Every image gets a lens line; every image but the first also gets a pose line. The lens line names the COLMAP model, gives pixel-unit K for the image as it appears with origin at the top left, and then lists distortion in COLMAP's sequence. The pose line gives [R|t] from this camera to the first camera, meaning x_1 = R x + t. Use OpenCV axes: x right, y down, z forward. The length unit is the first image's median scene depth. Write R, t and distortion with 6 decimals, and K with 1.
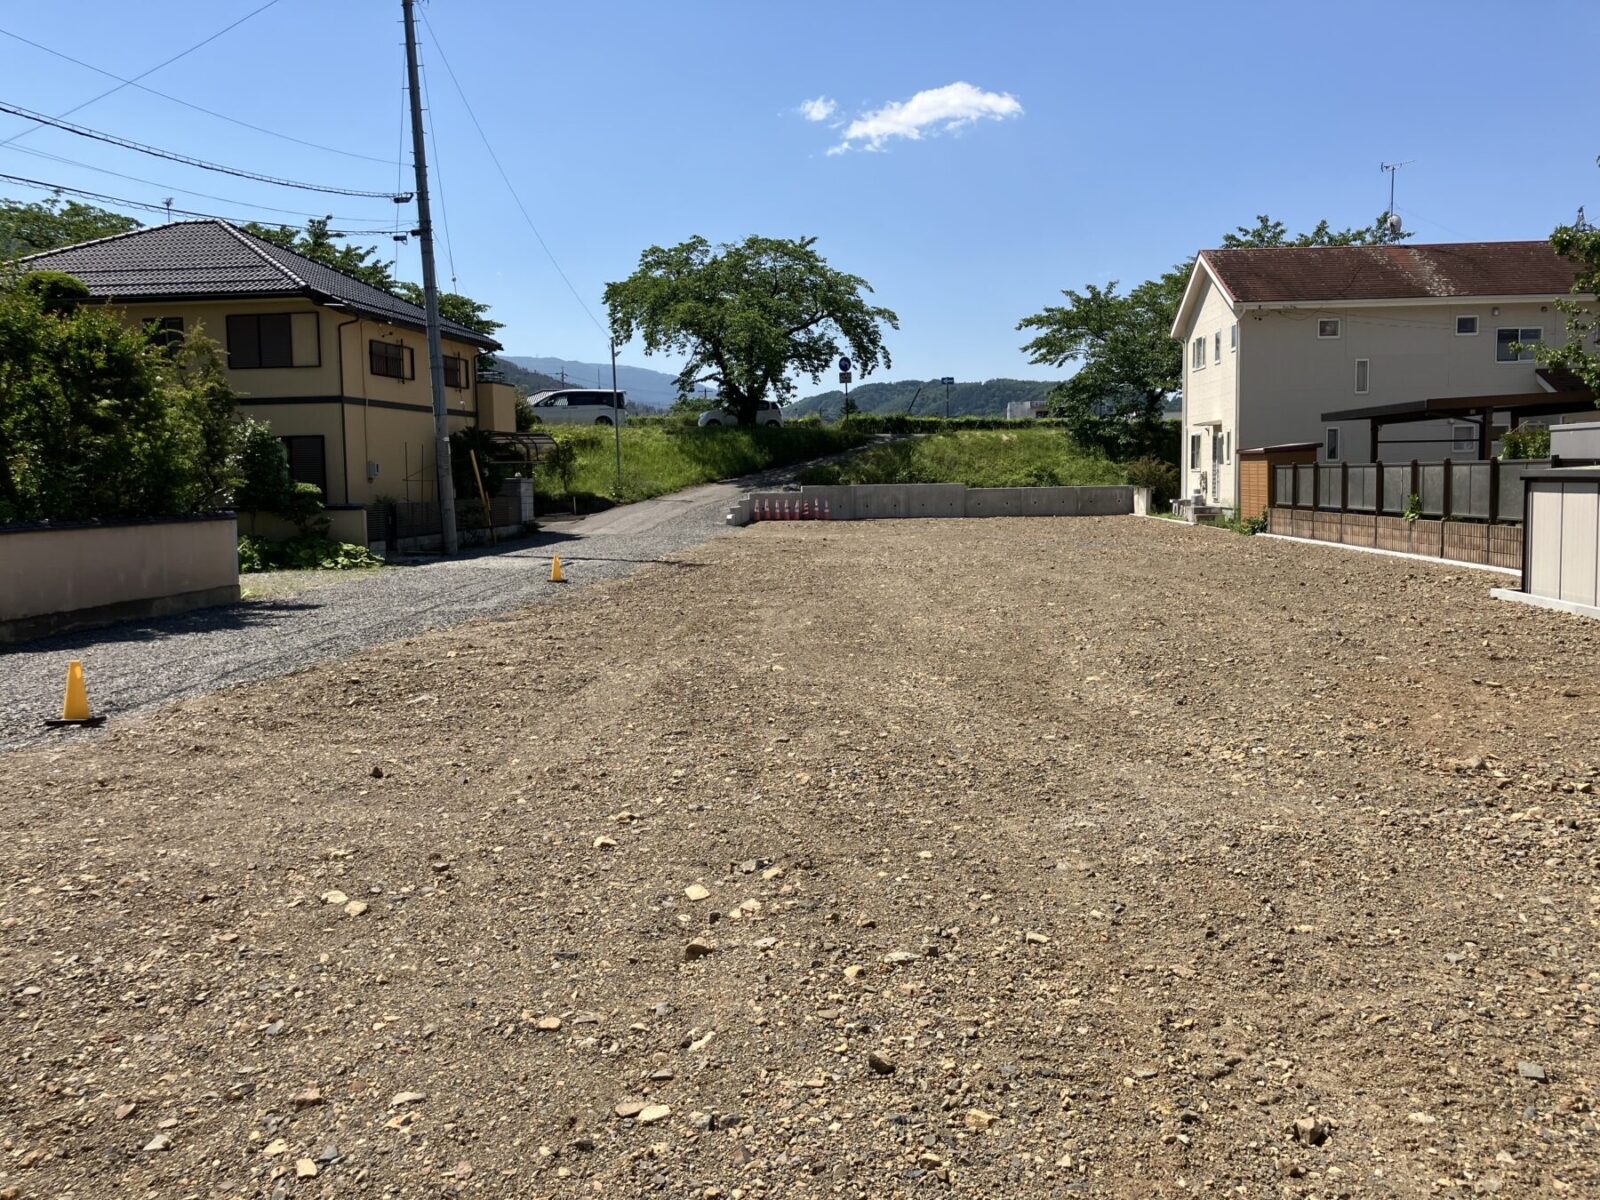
lens RADIAL K [[1304.1, 0, 797.3], [0, 1304.1, 599.8], [0, 0, 1]] dist [0.003064, -0.011351]
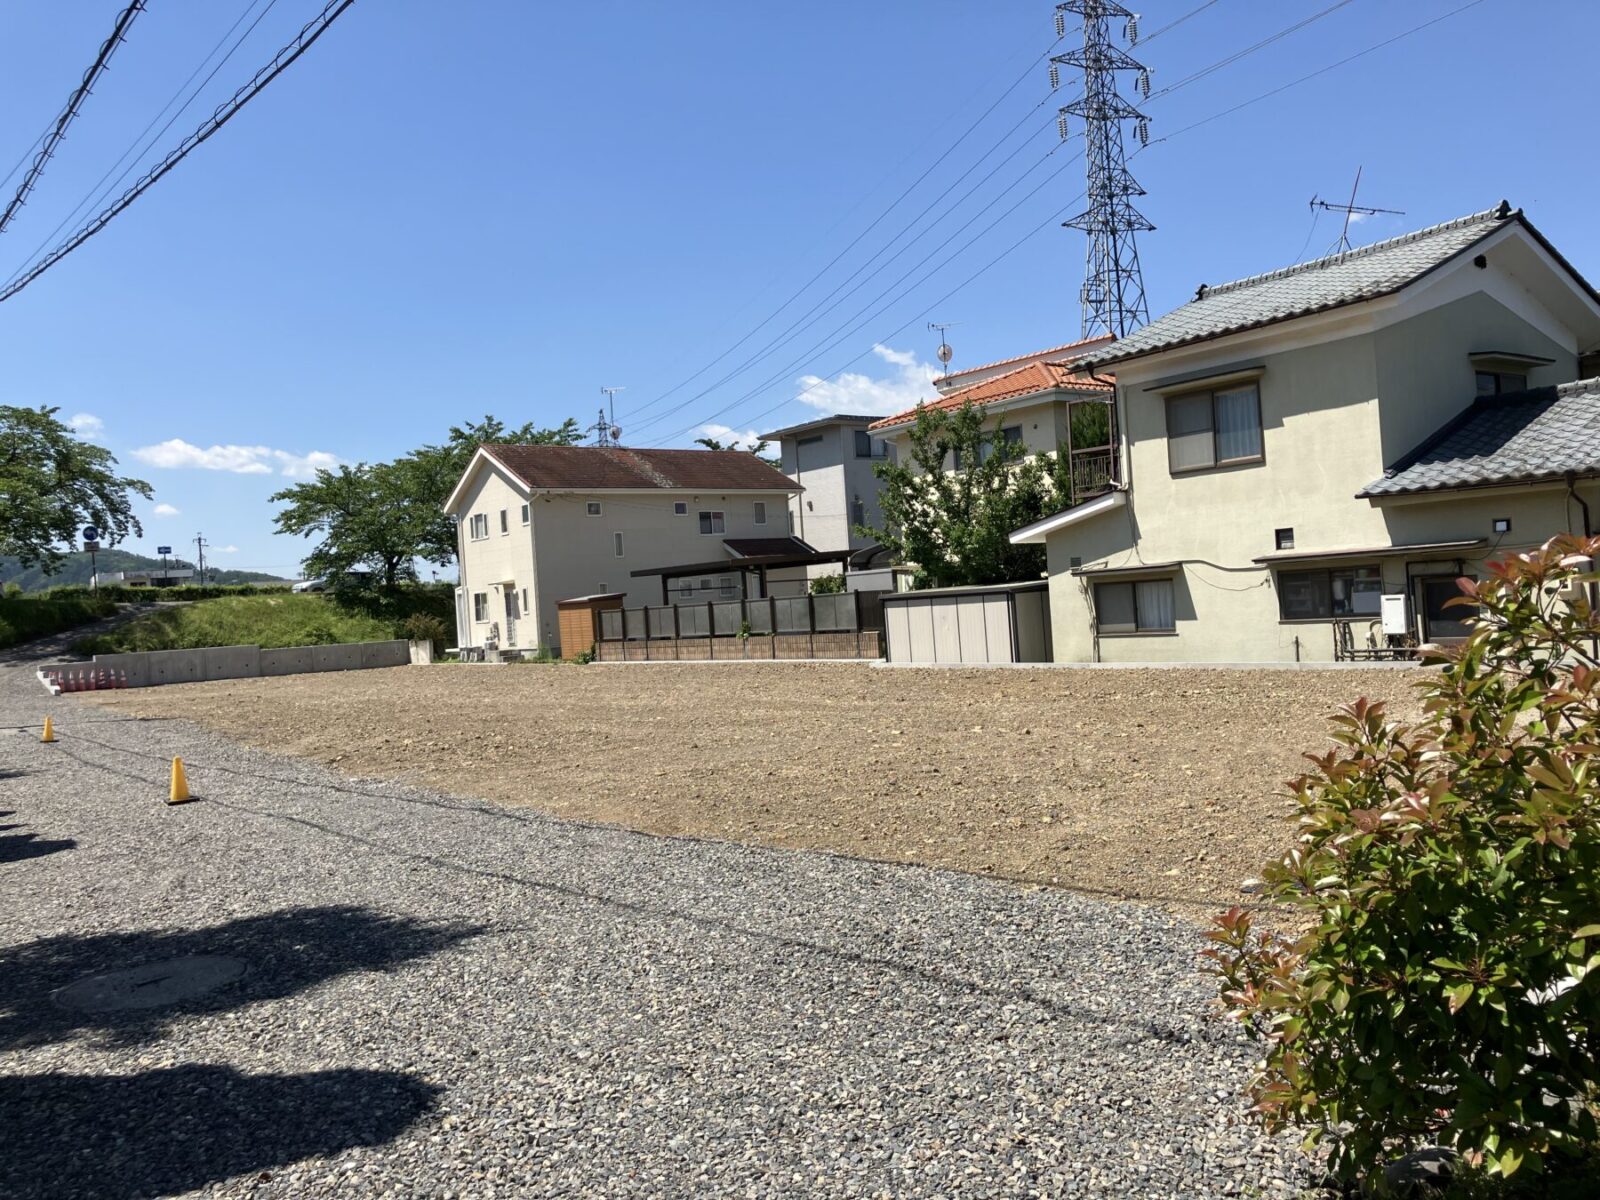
lens RADIAL K [[1319.4, 0, 803.2], [0, 1319.4, 598.9], [0, 0, 1]] dist [-0.003295, -0.006339]
pose [[0.759517, -0.028320, 0.649871, -0.239685], [0.112033, 0.989818, -0.087801, 0.018277], [-0.640768, 0.139493, 0.754956, -0.105103]]
